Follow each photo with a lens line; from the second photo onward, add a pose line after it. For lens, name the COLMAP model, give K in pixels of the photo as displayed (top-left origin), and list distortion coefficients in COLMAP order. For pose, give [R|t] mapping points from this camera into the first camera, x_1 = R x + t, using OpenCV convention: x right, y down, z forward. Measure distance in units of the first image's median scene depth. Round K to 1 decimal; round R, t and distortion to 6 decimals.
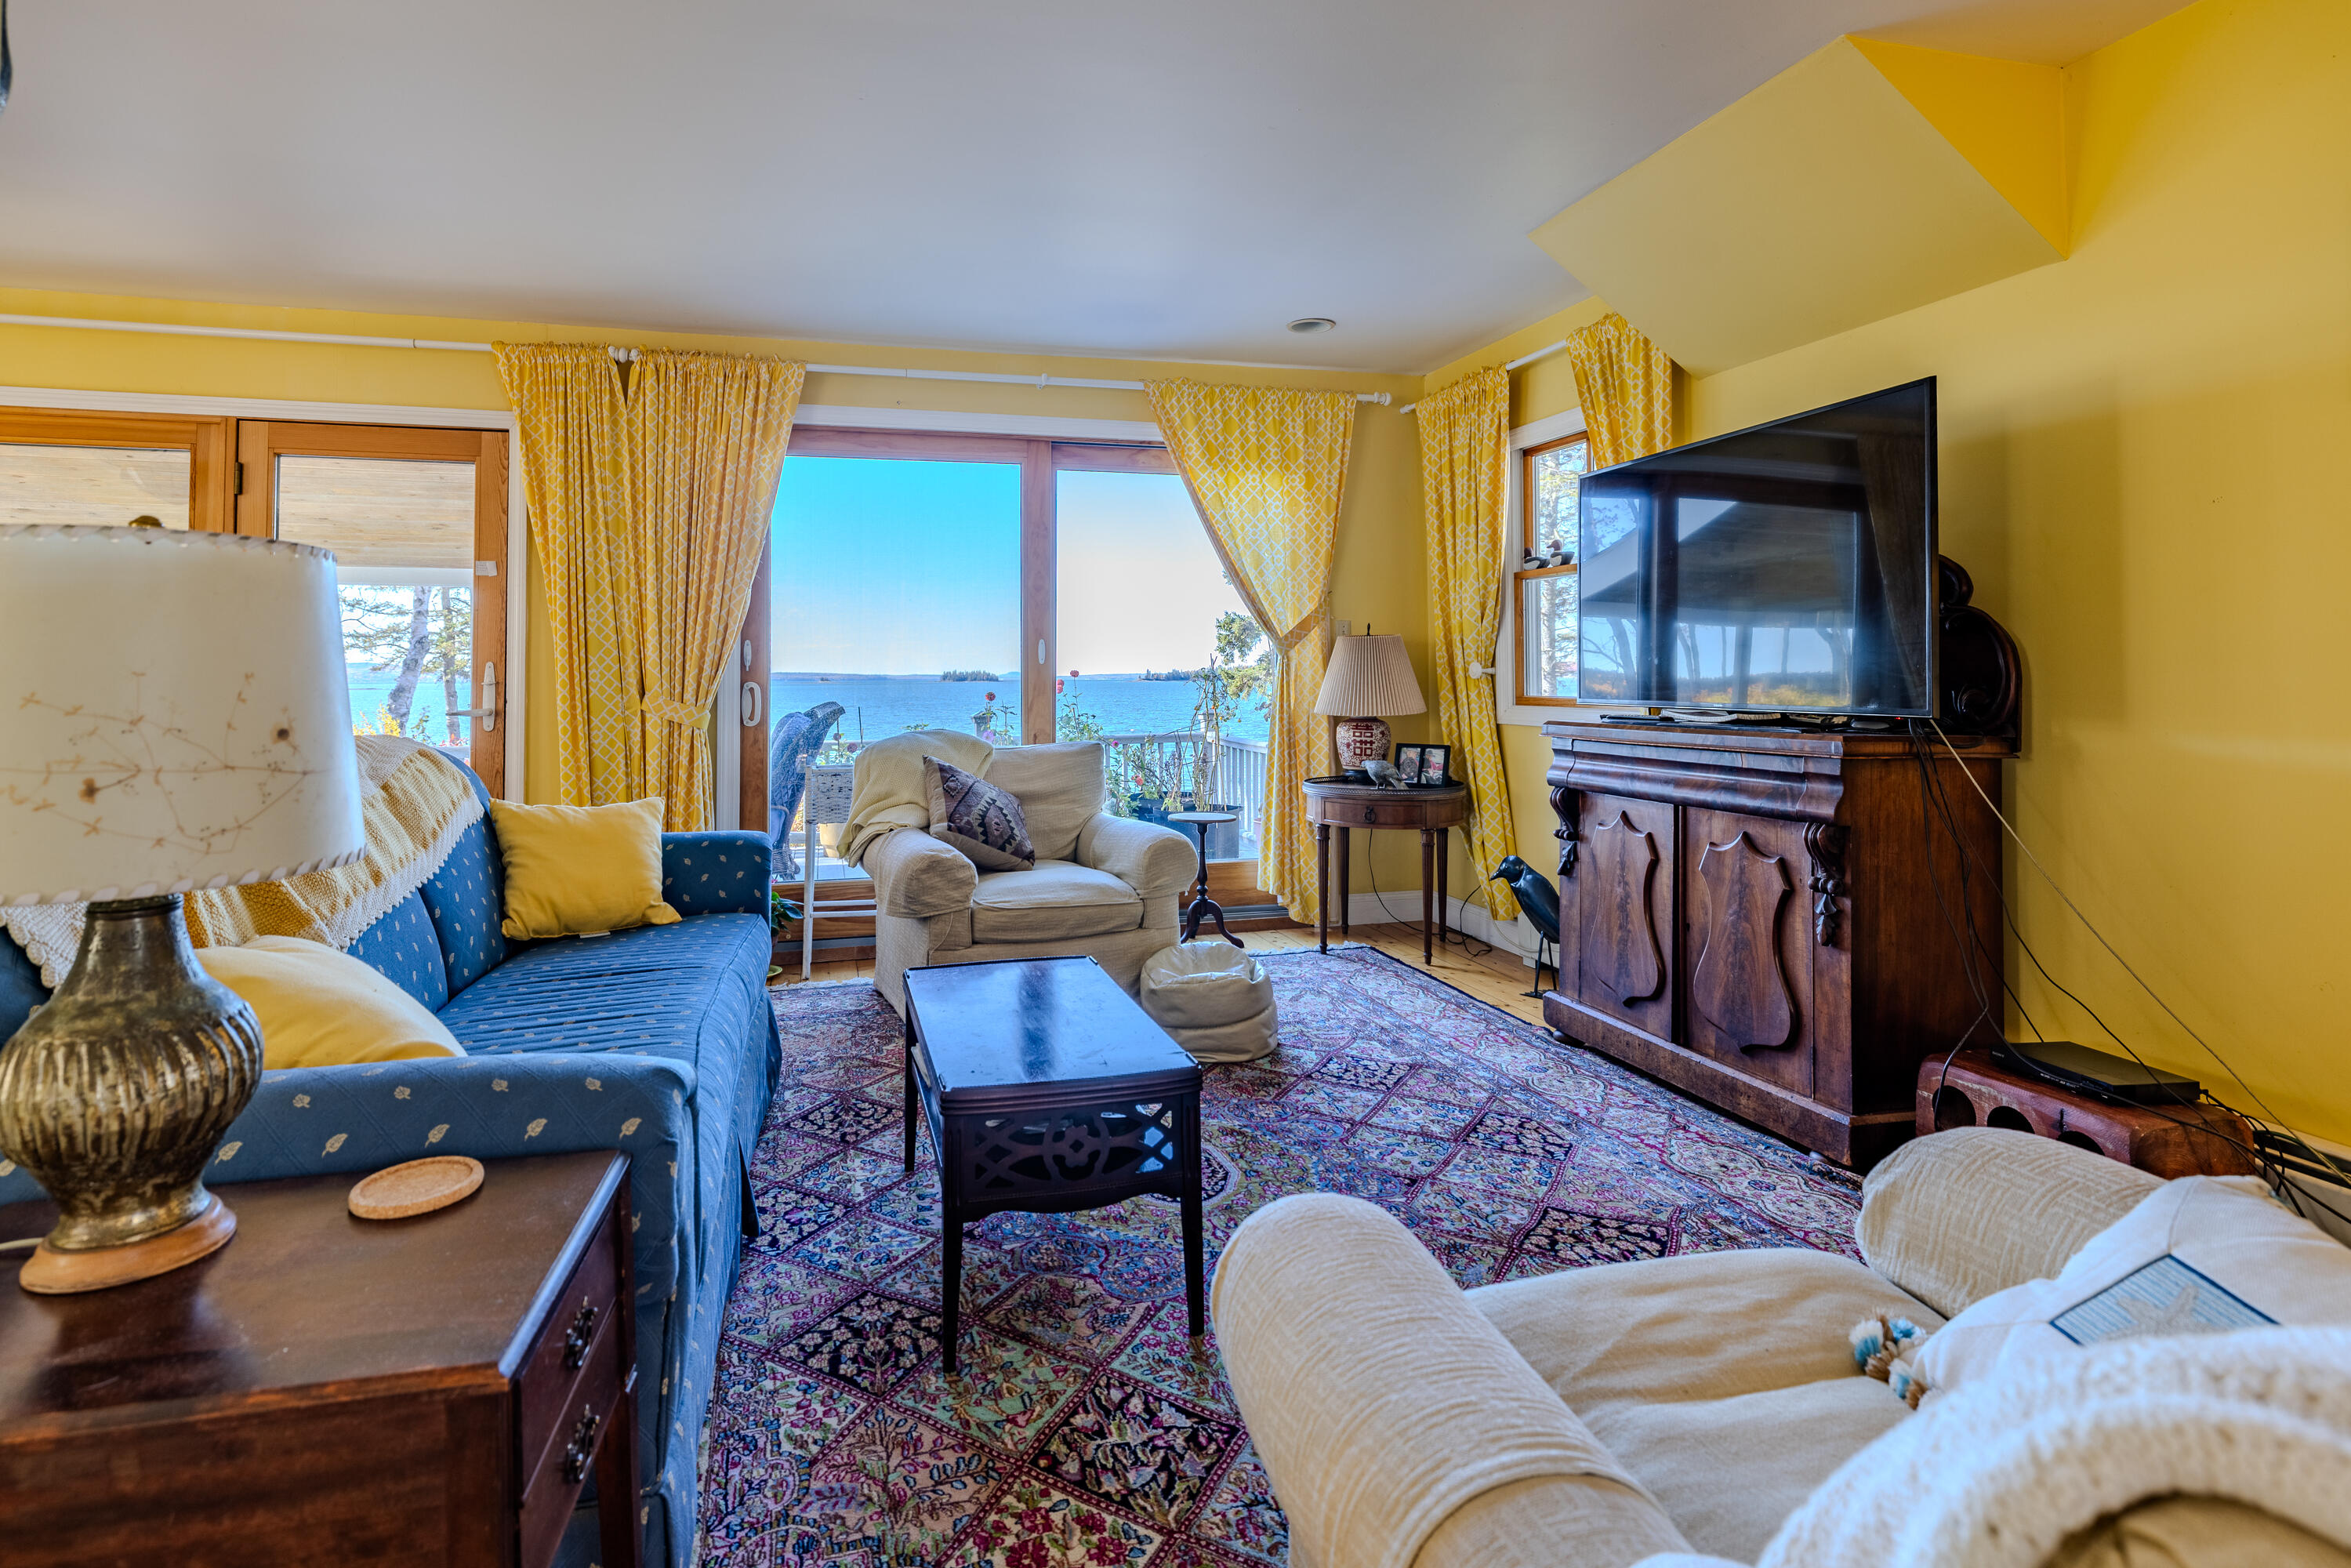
lens RADIAL K [[1184.2, 0, 1131.9], [0, 1184.2, 673.0], [0, 0, 1]] dist [-0.000301, -0.000041]
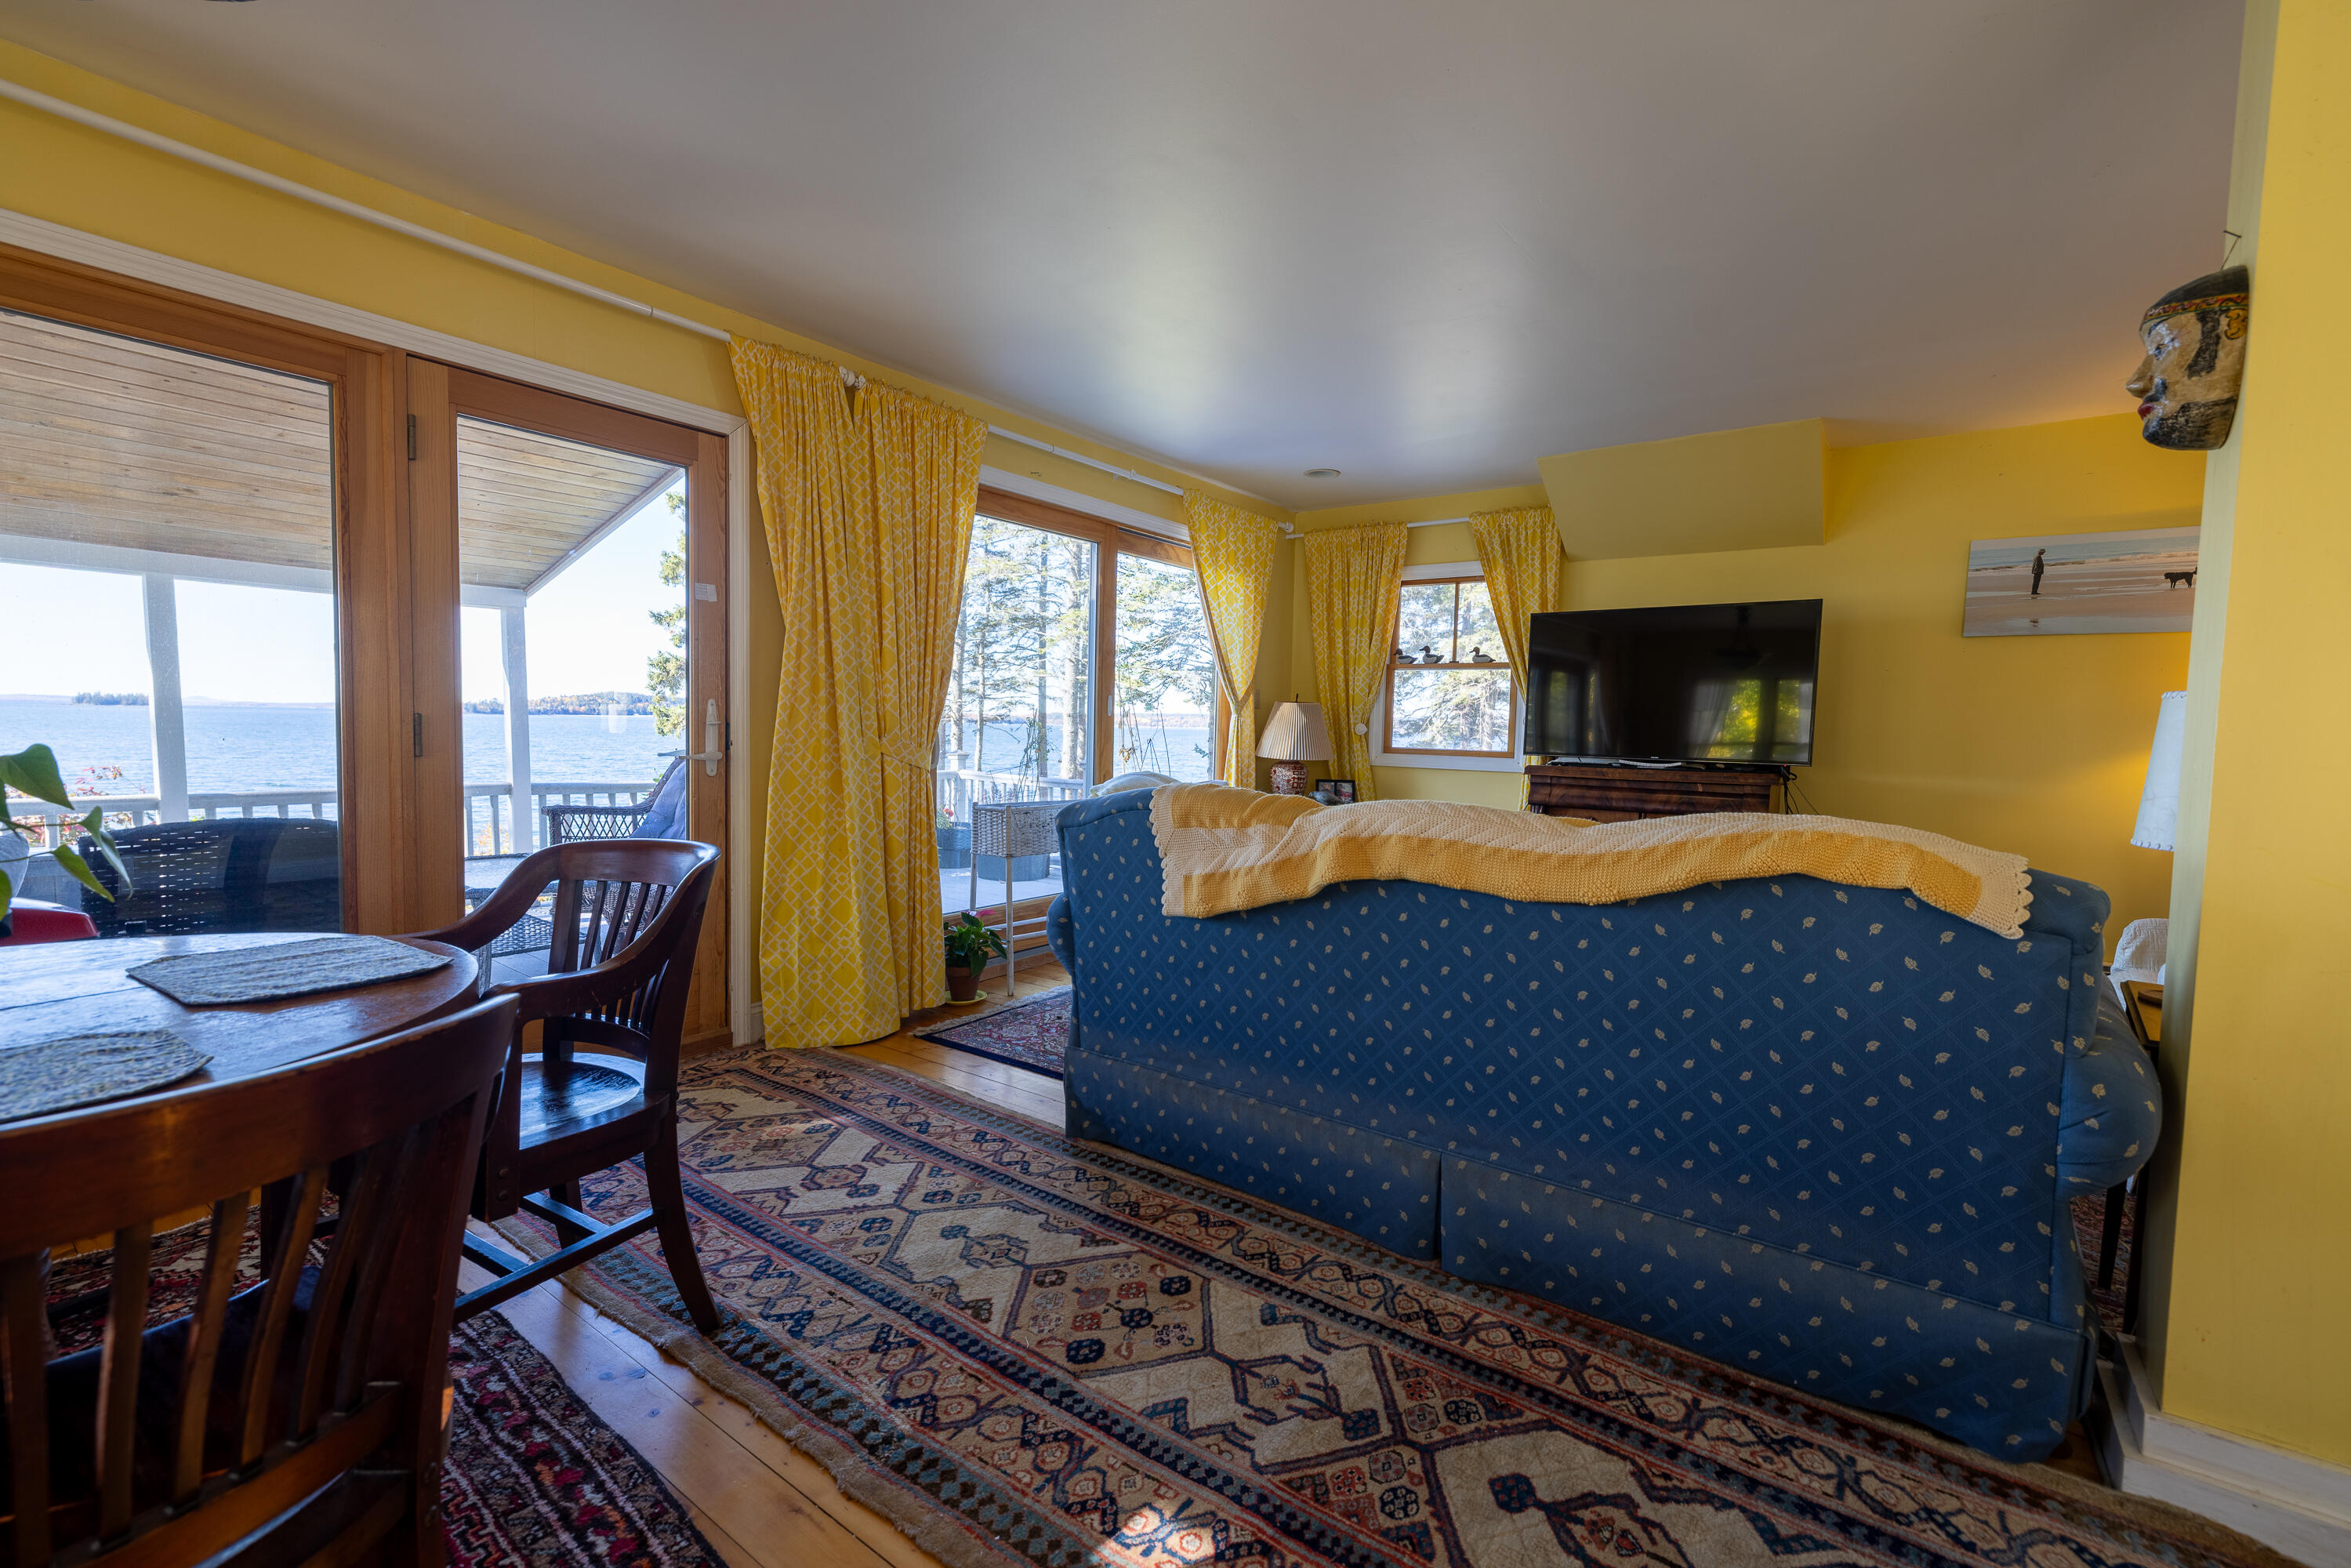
lens RADIAL K [[1012.2, 0, 1175.5], [0, 1012.2, 784.0], [0, 0, 1]] dist [-0.000500, -0.000899]
pose [[0.771897, -0.013829, 0.635597, -0.746863], [-0.029178, 0.997939, 0.057148, 0.000290], [-0.635077, -0.062658, 0.769903, 0.194727]]
